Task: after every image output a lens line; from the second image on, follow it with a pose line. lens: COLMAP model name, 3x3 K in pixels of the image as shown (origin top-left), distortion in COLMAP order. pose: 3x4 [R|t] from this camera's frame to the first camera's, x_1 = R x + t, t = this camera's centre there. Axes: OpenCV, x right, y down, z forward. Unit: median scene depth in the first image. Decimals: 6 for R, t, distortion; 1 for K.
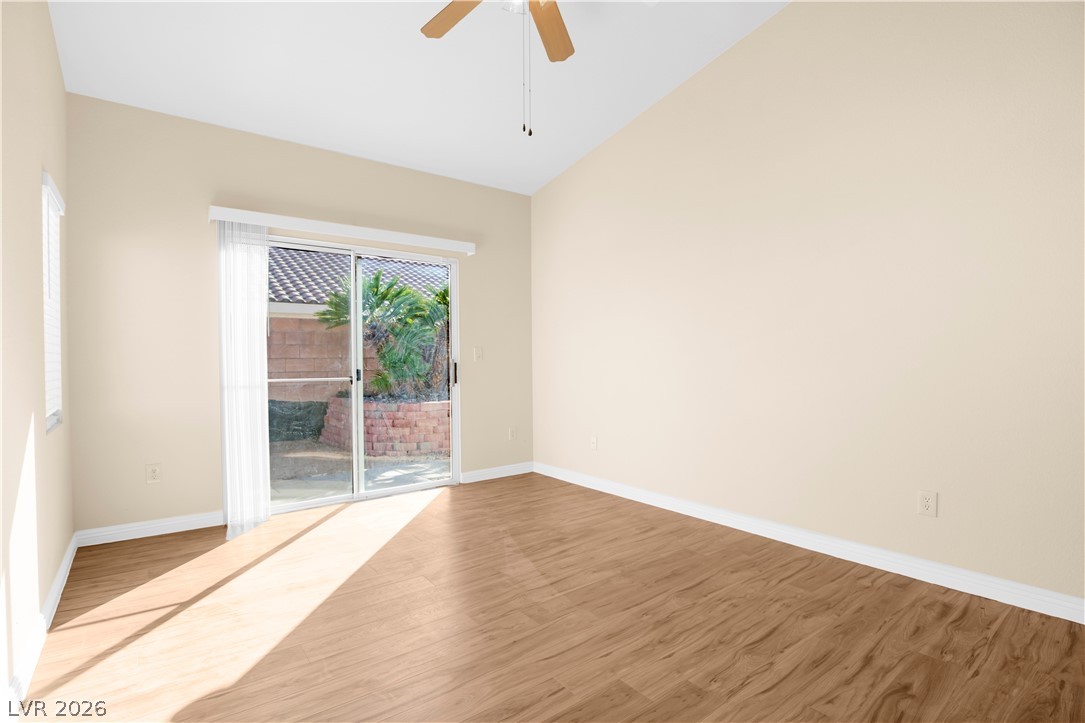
lens RADIAL K [[515.4, 0, 535.9], [0, 515.4, 362.9], [0, 0, 1]] dist [-0.030760, 0.003605]
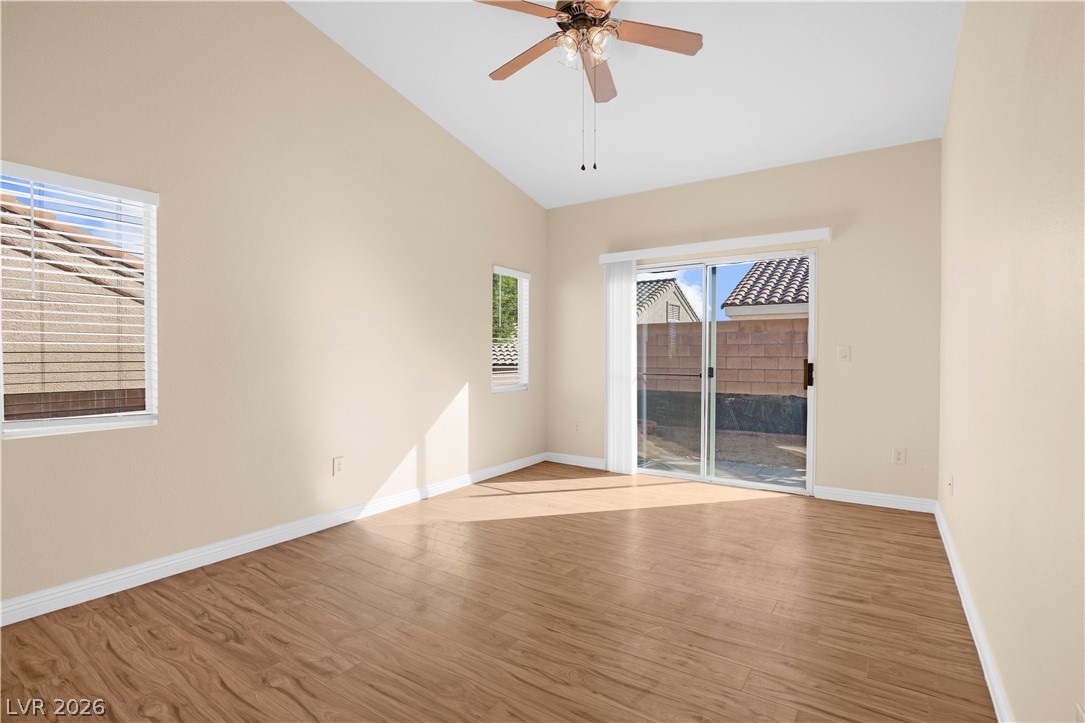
lens RADIAL K [[515.4, 0, 548.1], [0, 515.4, 362.1], [0, 0, 1]] dist [-0.030760, 0.003605]
pose [[0.316660, 0.014064, -0.948435, 1.033288], [-0.013299, 0.999858, 0.010386, -0.010660], [0.948446, 0.009324, 0.316802, 0.509205]]
